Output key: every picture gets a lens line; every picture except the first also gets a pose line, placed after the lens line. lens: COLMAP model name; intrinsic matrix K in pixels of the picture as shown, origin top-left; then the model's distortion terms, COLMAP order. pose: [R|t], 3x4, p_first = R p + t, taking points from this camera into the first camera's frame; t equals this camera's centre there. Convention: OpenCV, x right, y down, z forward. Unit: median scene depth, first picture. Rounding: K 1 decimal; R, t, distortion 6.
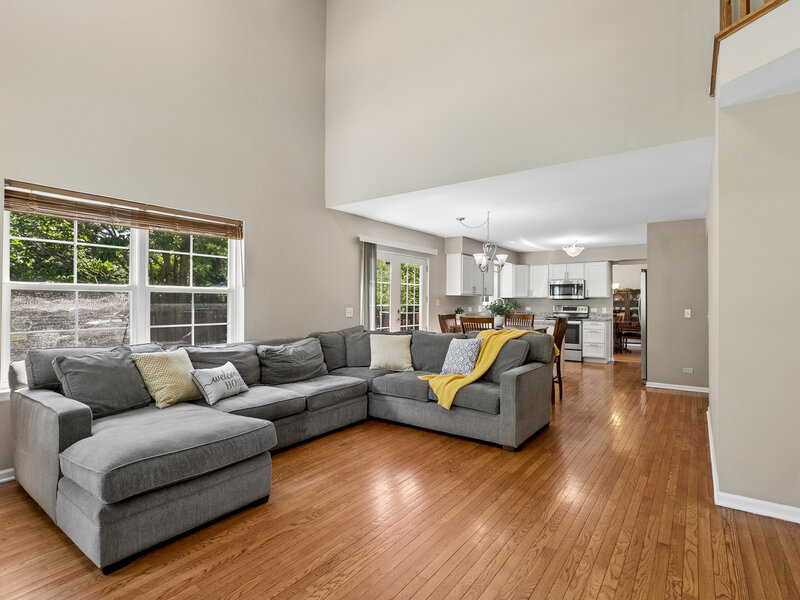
lens RADIAL K [[407.2, 0, 403.3], [0, 407.2, 303.6], [0, 0, 1]] dist [-0.000856, -0.000039]
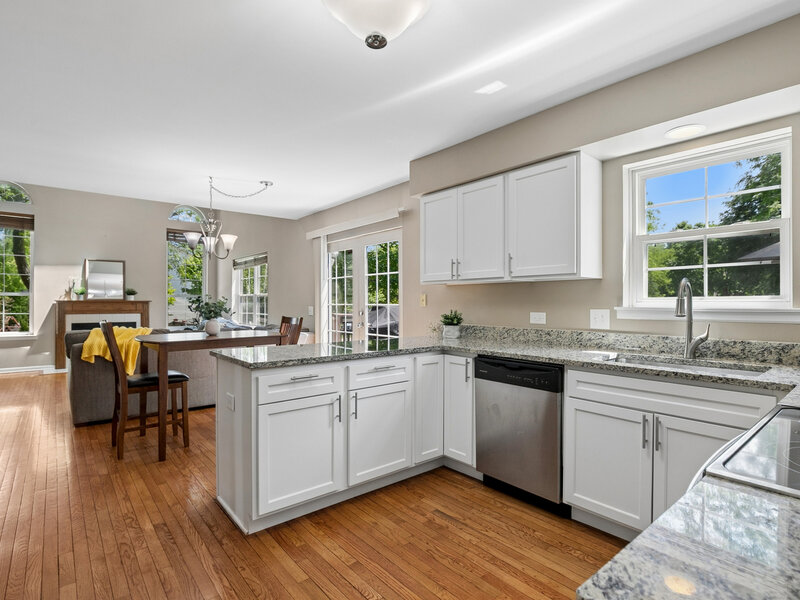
lens RADIAL K [[419.9, 0, 406.5], [0, 419.9, 300.5], [0, 0, 1]] dist [-0.015206, 0.001190]
pose [[-0.237886, -0.009205, -0.971250, 0.519068], [-0.001292, 0.999957, -0.009161, 0.002343], [0.971292, -0.000924, -0.237888, 0.921482]]
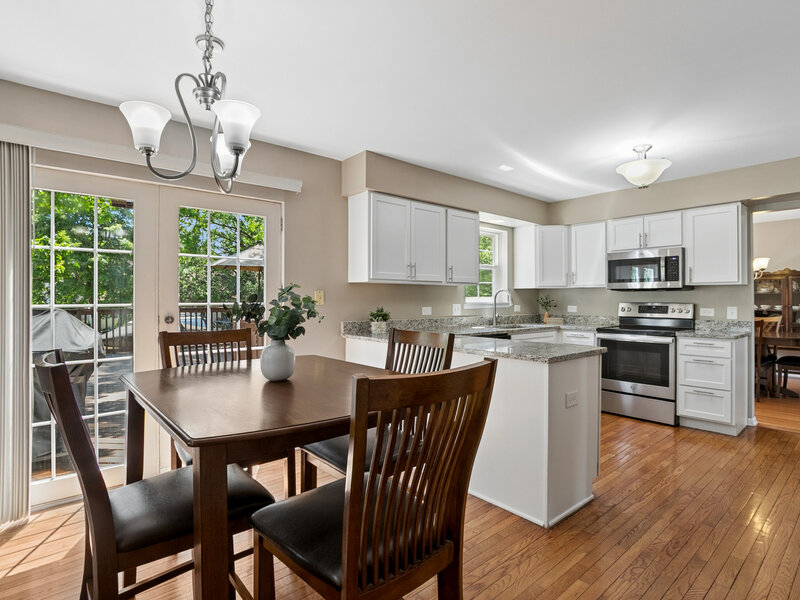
lens RADIAL K [[419.9, 0, 402.9], [0, 419.9, 298.4], [0, 0, 1]] dist [-0.015206, 0.001190]
pose [[0.973393, -0.003333, -0.229120, 0.240422], [0.003185, 0.999994, -0.001013, -0.000833], [0.229122, 0.000256, 0.973398, 0.459462]]
